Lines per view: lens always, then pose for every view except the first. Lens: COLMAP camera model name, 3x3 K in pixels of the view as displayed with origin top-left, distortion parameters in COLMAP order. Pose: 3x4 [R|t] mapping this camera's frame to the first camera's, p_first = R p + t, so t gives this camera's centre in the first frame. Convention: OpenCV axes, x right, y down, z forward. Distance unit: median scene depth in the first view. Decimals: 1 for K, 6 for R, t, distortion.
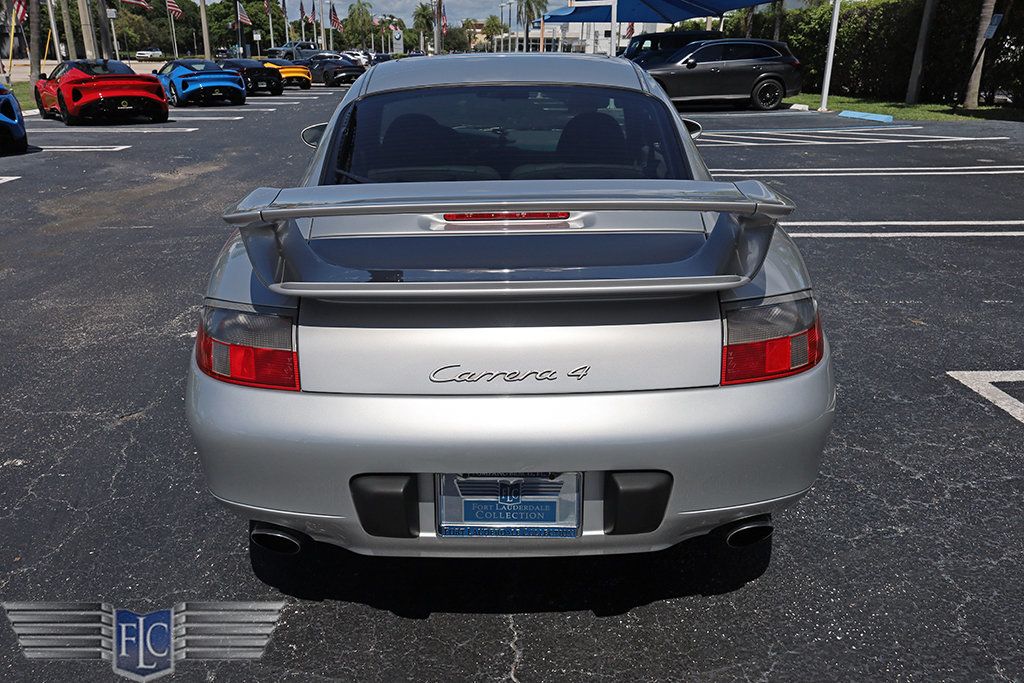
lens RADIAL K [[755.0, 0, 511.3], [0, 755.0, 339.1], [0, 0, 1]] dist [0.003791, 0.000232]
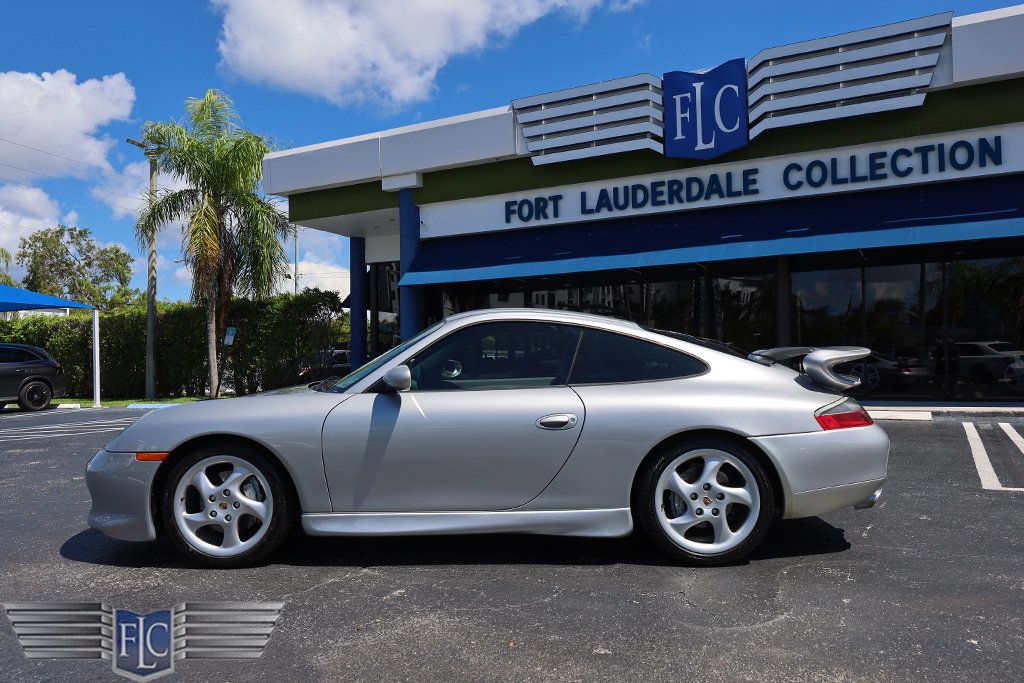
lens RADIAL K [[773.7, 0, 512.2], [0, 773.7, 339.0], [0, 0, 1]] dist [0.002528, -0.000994]
pose [[0.492987, 0.017130, 0.869868, -0.251646], [0.324172, 0.924197, -0.201921, 0.013978], [-0.807389, 0.381531, 0.450064, 0.015055]]
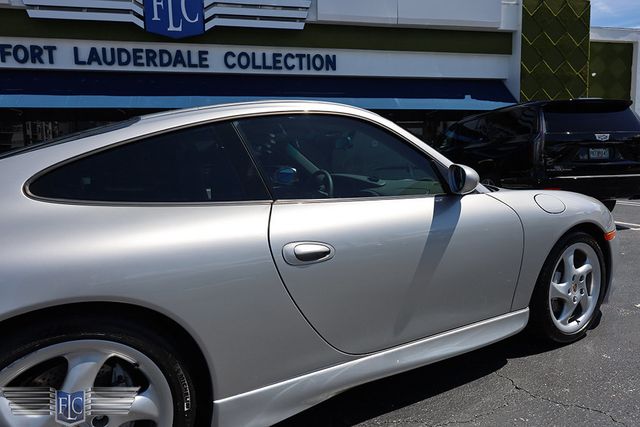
lens RADIAL K [[418.4, 0, 320.0], [0, 418.4, 213.5], [0, 0, 1]] dist [0.002718, -0.000939]
pose [[-0.186502, -0.097539, 0.977601, -0.156864], [0.368571, 0.915437, 0.161651, -0.029872], [-0.910699, 0.390463, -0.134781, 0.132665]]
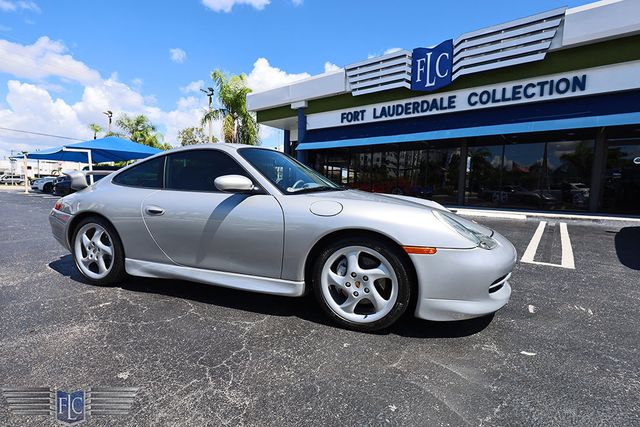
lens RADIAL K [[301.7, 0, 322.1], [0, 301.7, 212.6], [0, 0, 1]] dist [0.004363, 0.000095]
pose [[0.624073, -0.058621, 0.779164, -0.138183], [0.256556, 0.957270, -0.133468, 0.027817], [-0.738046, 0.283193, 0.612446, -0.012356]]
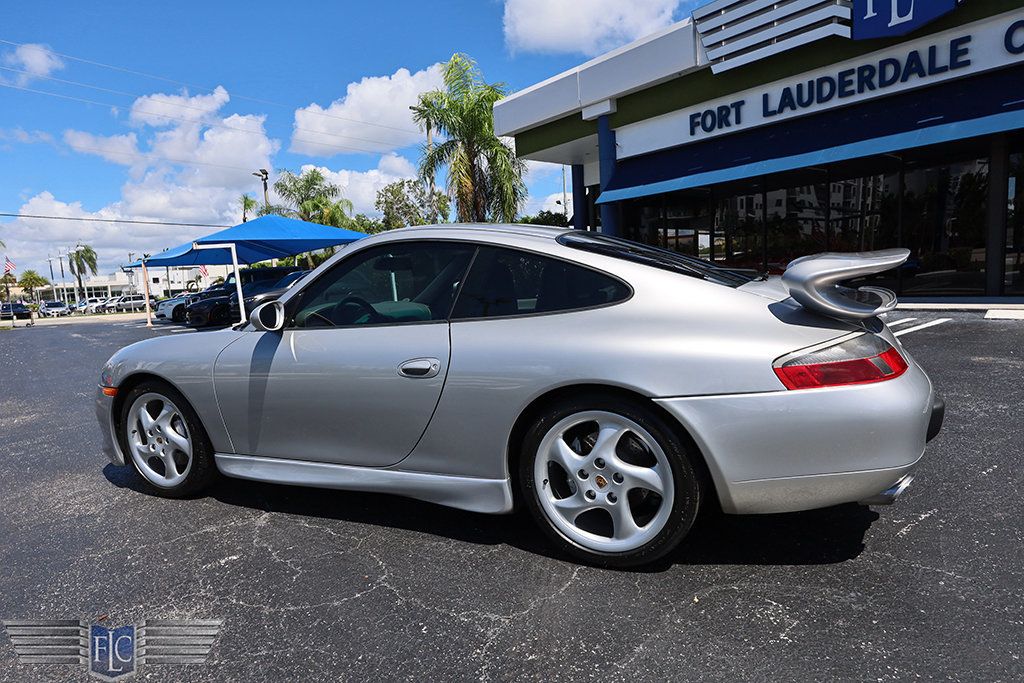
lens RADIAL K [[602.6, 0, 512.0], [0, 602.6, 341.5], [0, 0, 1]] dist [-0.001561, 0.000011]
pose [[0.787817, -0.112424, 0.605562, -0.124007], [0.271449, 0.945938, -0.177531, 0.019576], [-0.552865, 0.304241, 0.775743, -0.006499]]
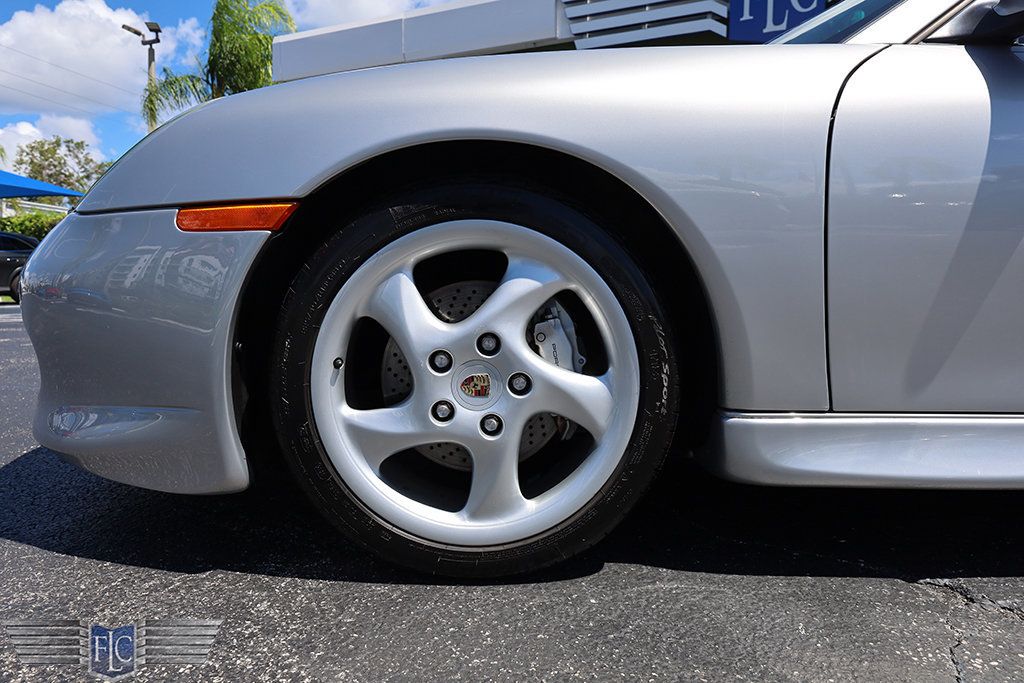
lens RADIAL K [[661.7, 0, 516.0], [0, 661.7, 340.9], [0, 0, 1]] dist [0.002816, -0.000786]
pose [[0.433985, -0.065014, 0.898571, -0.151193], [0.307979, 0.948011, -0.080154, -0.010964], [-0.846644, 0.311527, 0.431445, 0.167642]]
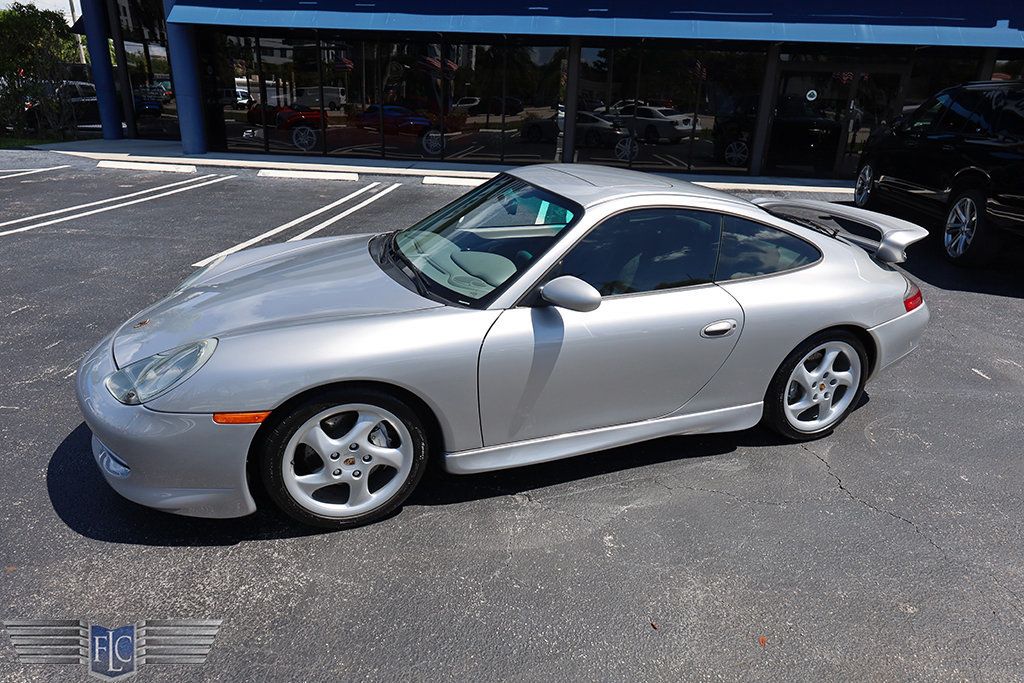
lens RADIAL K [[642.3, 0, 516.4], [0, 642.3, 333.5], [0, 0, 1]] dist [0.000159, -0.000767]
pose [[0.104403, -0.347149, 0.931980, -0.220295], [0.319482, 0.899141, 0.299128, -0.069129], [-0.941823, 0.266521, 0.204782, 0.125106]]
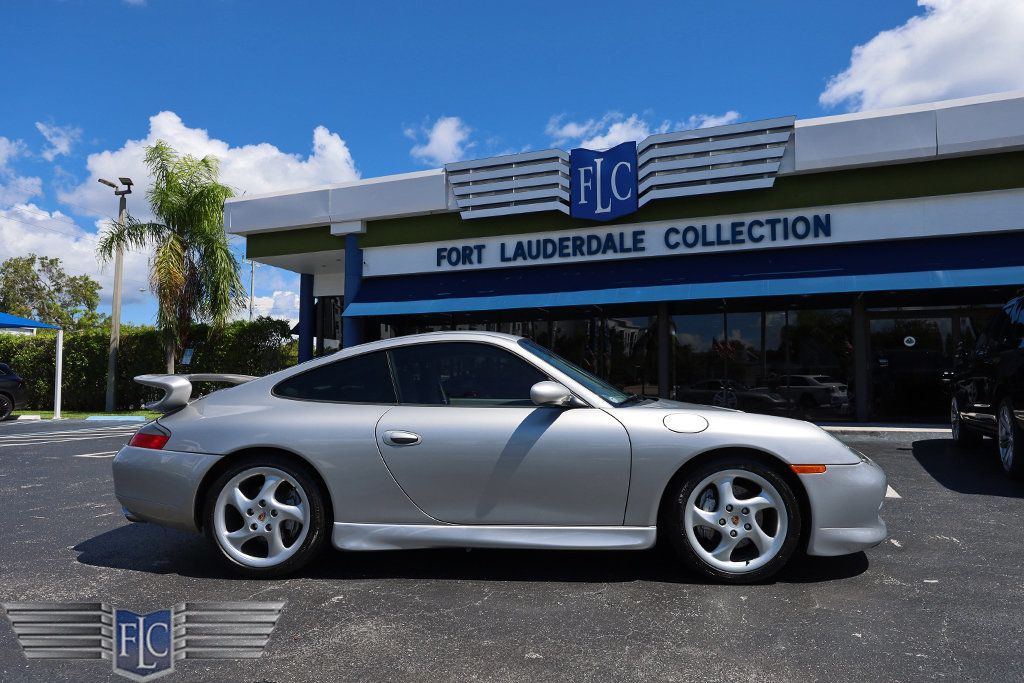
lens RADIAL K [[638.9, 0, 517.5], [0, 638.9, 342.1], [0, 0, 1]] dist [-0.000160, -0.000747]
pose [[0.380176, 0.061913, 0.922839, -0.237499], [0.326330, 0.924613, -0.196468, 0.010538], [-0.865433, 0.375843, 0.331312, 0.026976]]
